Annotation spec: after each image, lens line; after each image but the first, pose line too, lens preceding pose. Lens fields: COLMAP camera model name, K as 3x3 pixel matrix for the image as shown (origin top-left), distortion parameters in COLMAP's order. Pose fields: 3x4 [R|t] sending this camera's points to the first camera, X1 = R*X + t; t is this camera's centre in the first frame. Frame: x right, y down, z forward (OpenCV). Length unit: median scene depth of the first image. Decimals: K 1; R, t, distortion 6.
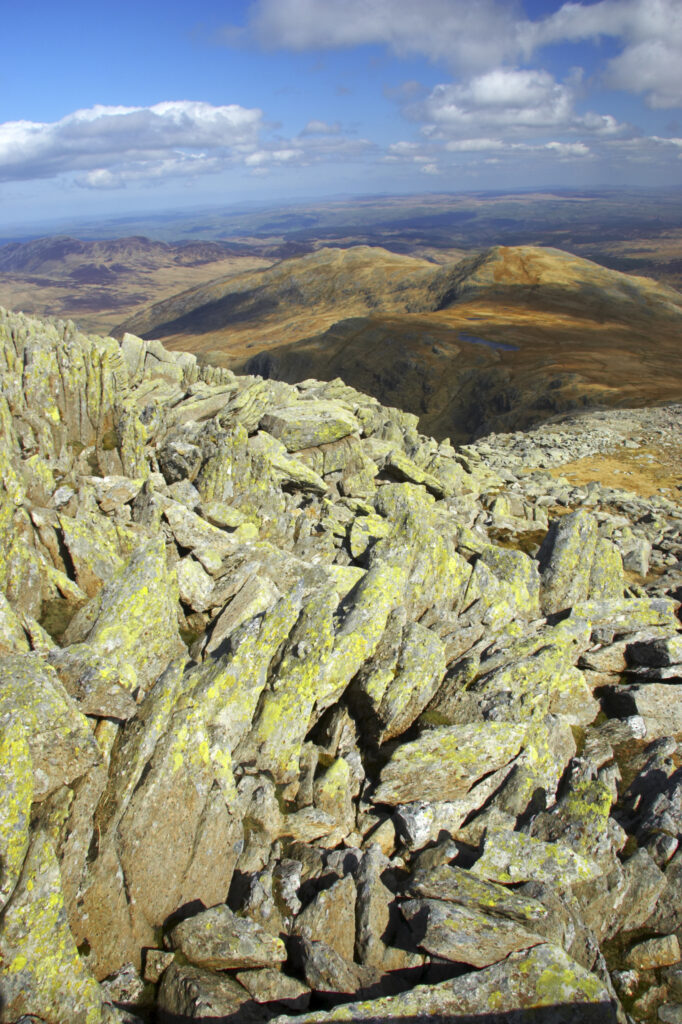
lens RADIAL K [[831.8, 0, 348.0], [0, 831.8, 529.5], [0, 0, 1]] dist [-0.182086, 0.162936]
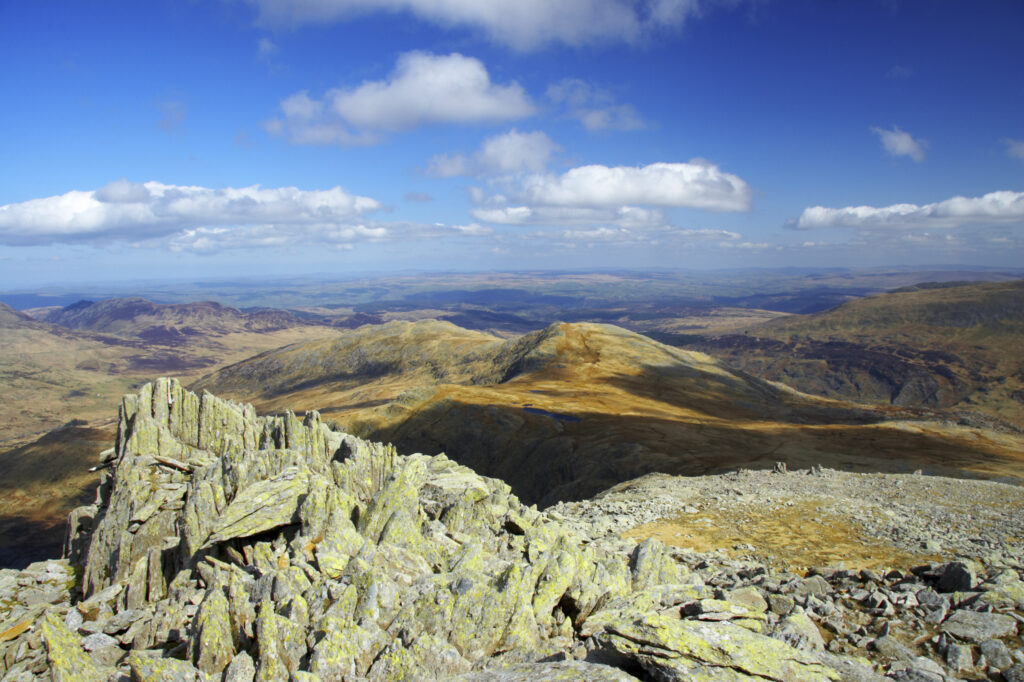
lens RADIAL K [[831.8, 0, 509.0], [0, 831.8, 356.8], [0, 0, 1]] dist [-0.182086, 0.162936]
pose [[0.993246, 0.024900, 0.113327, -0.001772], [0.008543, 0.958357, -0.285445, 0.000784], [-0.115715, 0.284486, 0.951671, -0.005732]]
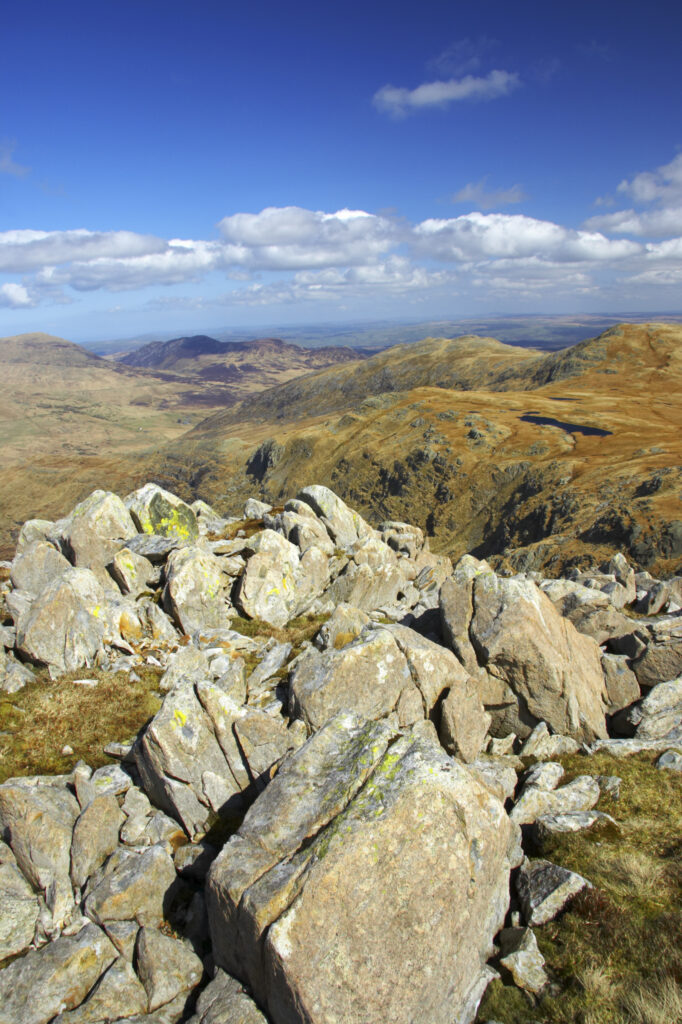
lens RADIAL K [[831.8, 0, 331.8], [0, 831.8, 517.7], [0, 0, 1]] dist [-0.182086, 0.162936]
pose [[0.980010, 0.055202, -0.191136, 0.076560], [-0.082744, 0.986794, -0.139253, -0.037776], [0.180925, 0.152285, 0.971636, 0.242574]]
